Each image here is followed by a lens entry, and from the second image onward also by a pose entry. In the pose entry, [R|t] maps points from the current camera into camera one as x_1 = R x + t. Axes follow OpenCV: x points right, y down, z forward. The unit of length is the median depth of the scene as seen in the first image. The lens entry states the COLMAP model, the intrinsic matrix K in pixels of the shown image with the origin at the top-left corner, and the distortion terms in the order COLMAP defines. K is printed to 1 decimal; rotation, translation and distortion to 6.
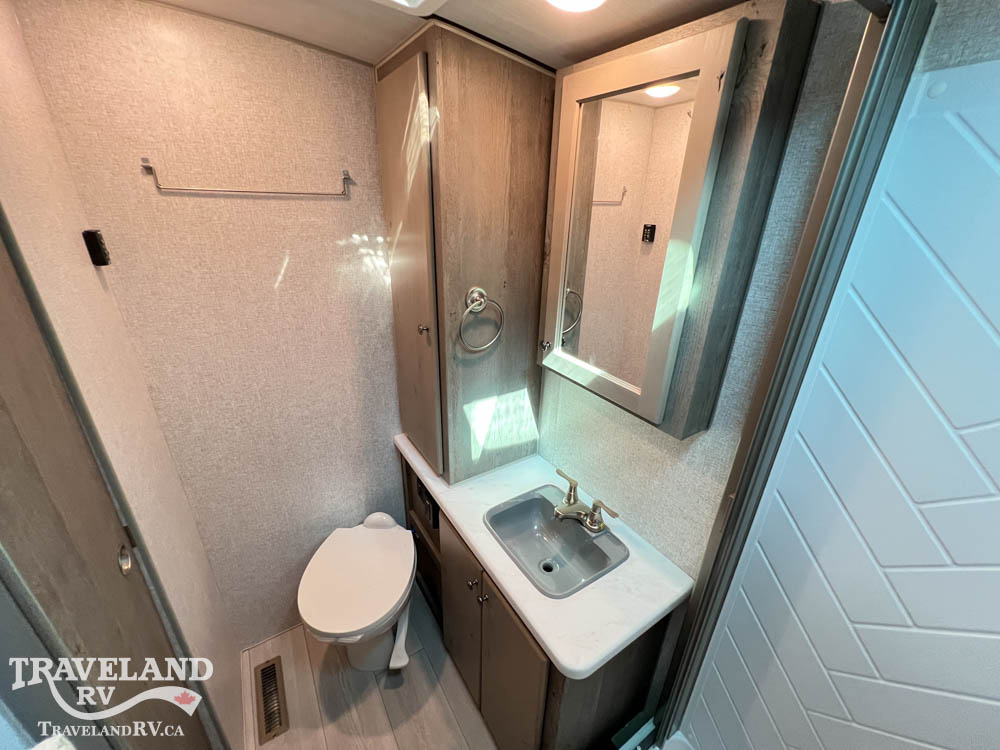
lens RADIAL K [[399.6, 0, 498.4], [0, 399.6, 374.3], [0, 0, 1]] dist [0.000413, 0.000656]
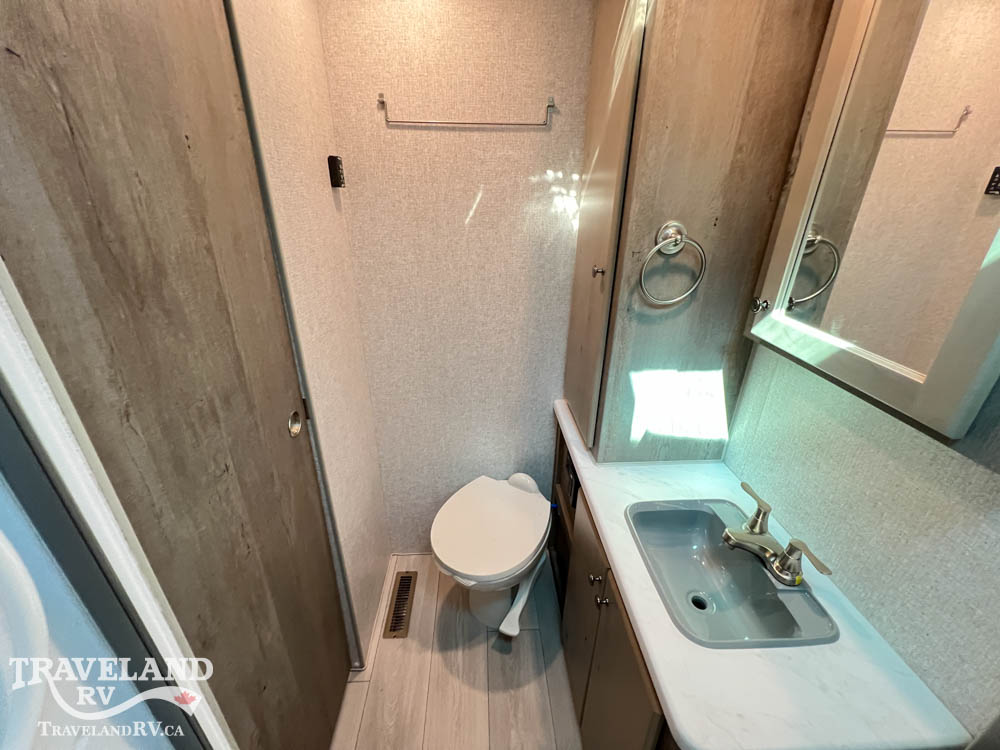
lens RADIAL K [[401.9, 0, 498.5], [0, 401.9, 374.3], [0, 0, 1]] dist [-0.003257, 0.001115]
pose [[0.866729, 0.190612, -0.460921, 0.062747], [-0.185380, 0.981007, 0.057098, 0.089634], [0.463050, 0.035957, 0.885602, 0.142007]]
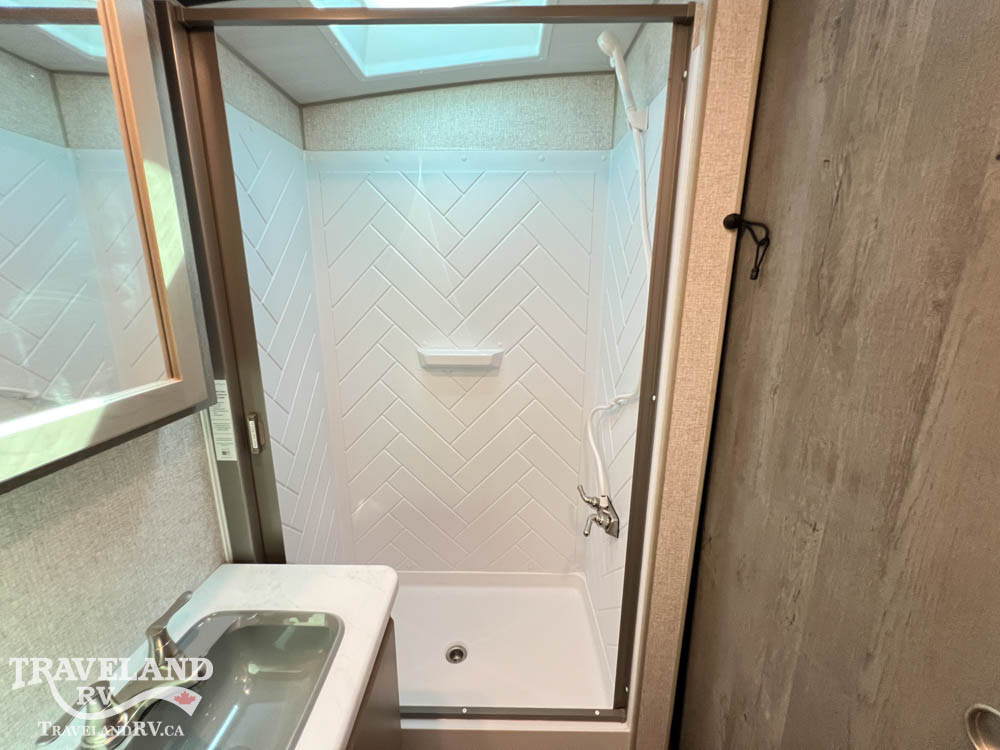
lens RADIAL K [[399.6, 0, 500.4], [0, 399.6, 370.0], [0, 0, 1]] dist [0.000413, 0.000656]
pose [[-0.835354, -0.147304, 0.529608, -0.385373], [0.194247, 0.822176, 0.535065, -0.180009], [-0.514248, 0.549844, -0.658195, 0.863737]]
